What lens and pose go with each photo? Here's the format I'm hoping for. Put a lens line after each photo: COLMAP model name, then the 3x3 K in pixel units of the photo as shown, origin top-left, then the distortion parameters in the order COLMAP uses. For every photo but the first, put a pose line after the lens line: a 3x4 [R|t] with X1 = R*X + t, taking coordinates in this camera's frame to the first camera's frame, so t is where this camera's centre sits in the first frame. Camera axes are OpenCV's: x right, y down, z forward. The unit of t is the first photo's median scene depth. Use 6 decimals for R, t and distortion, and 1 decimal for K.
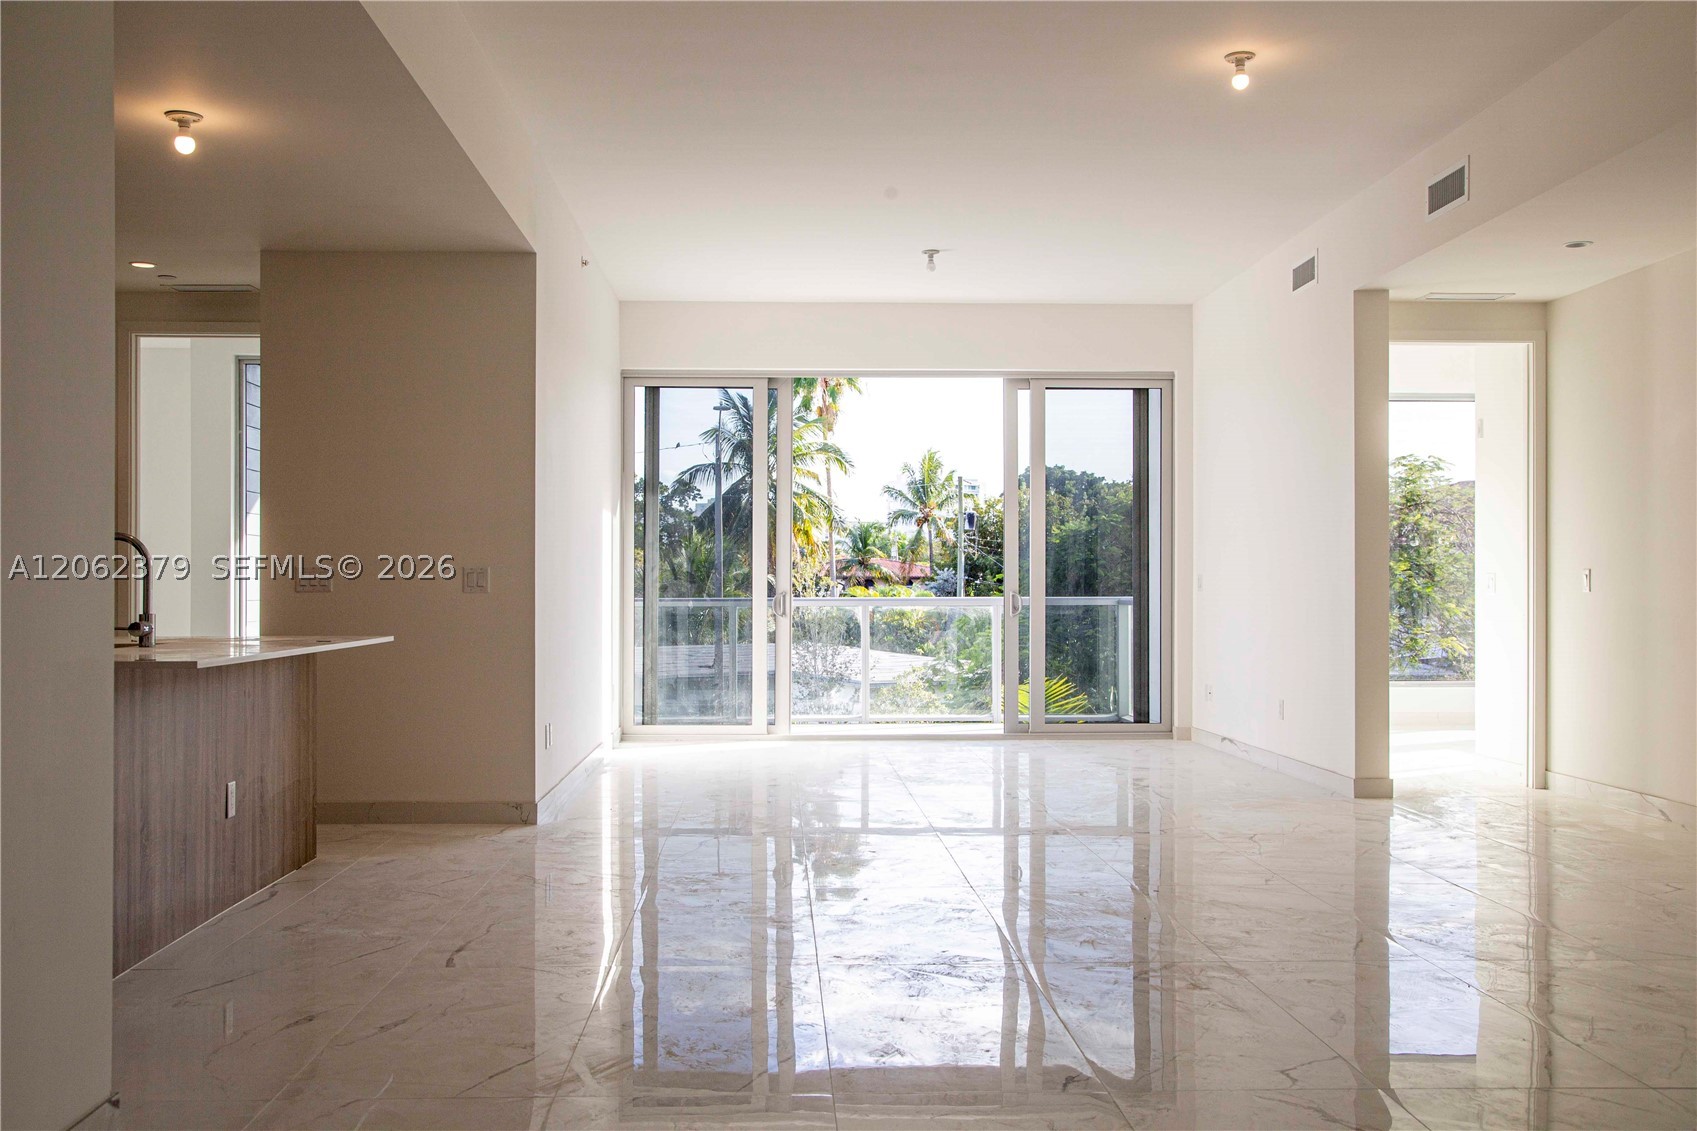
lens RADIAL K [[1605.9, 0, 854.7], [0, 1605.9, 557.8], [0, 0, 1]] dist [0.096562, 0.000000]
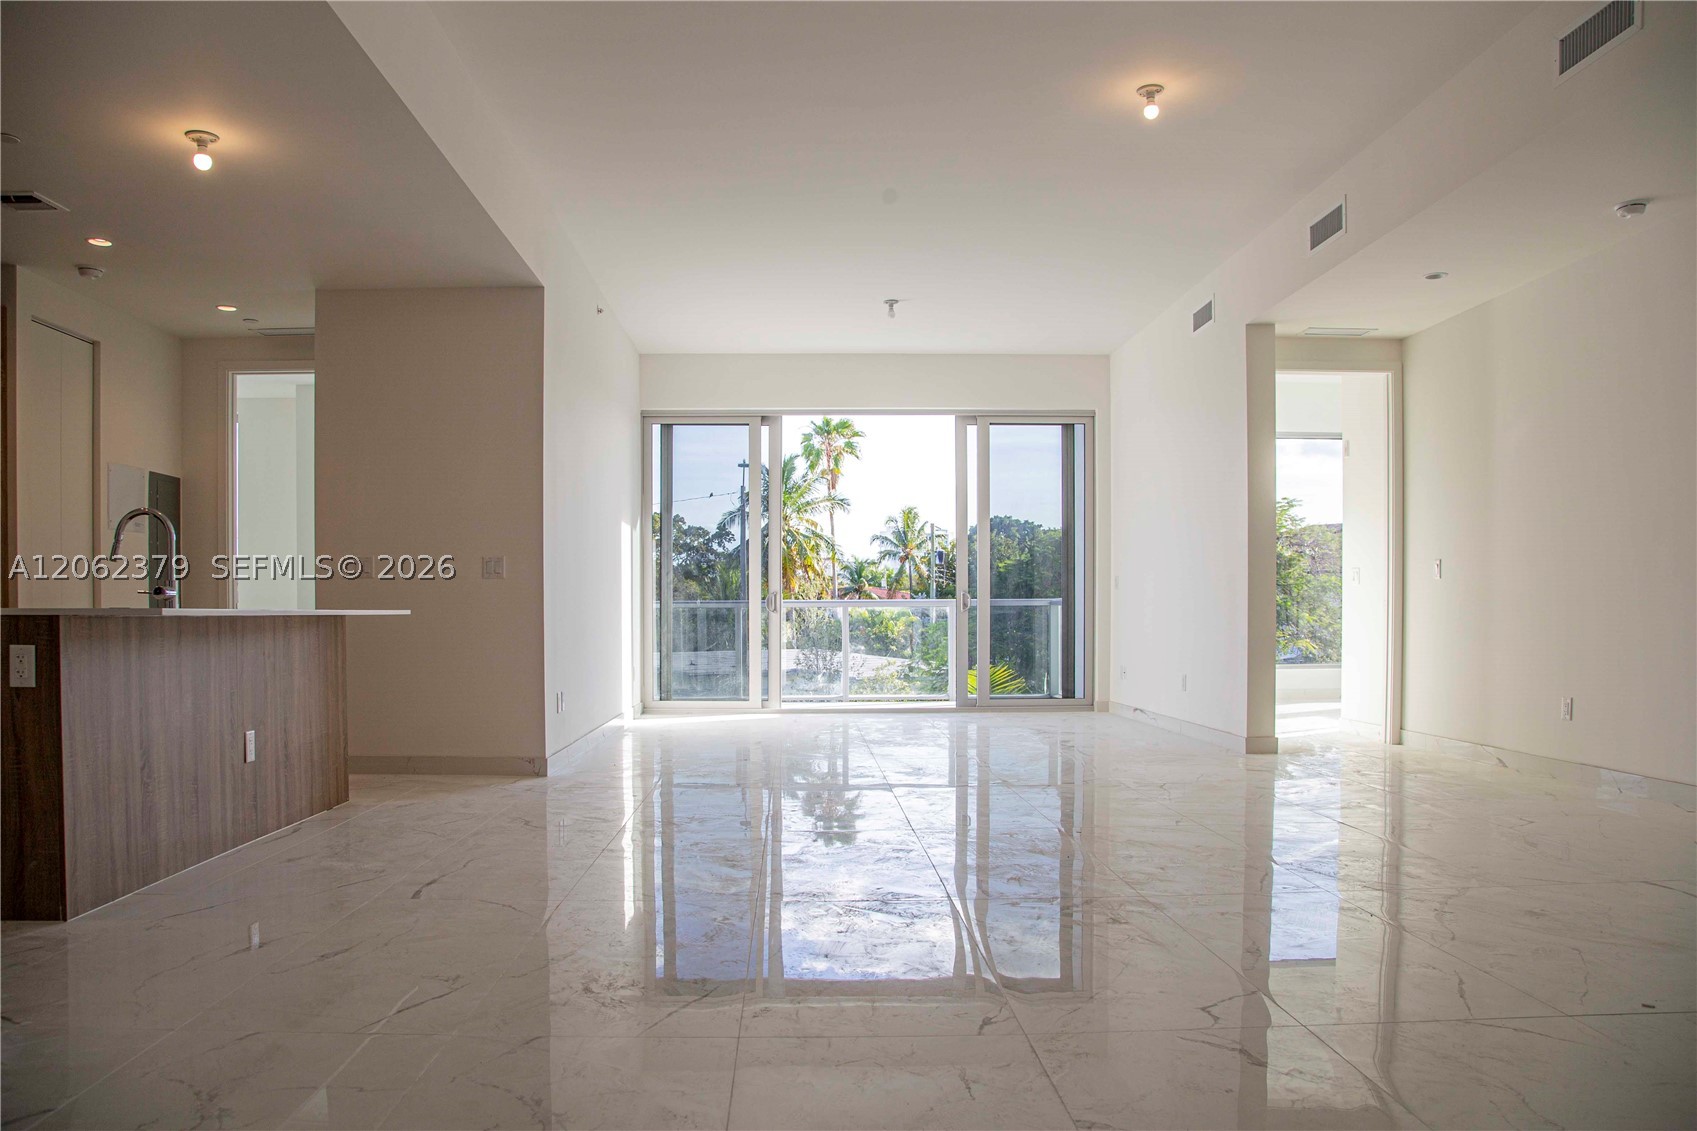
lens RADIAL K [[1215.8, 0, 822.4], [0, 1215.8, 614.5], [0, 0, 1]] dist [-0.043386, -0.001628]
pose [[0.999676, -0.003571, -0.025194, 0.023601], [0.004149, 0.999729, 0.022891, 0.027202], [0.025105, -0.022988, 0.999420, 0.124396]]
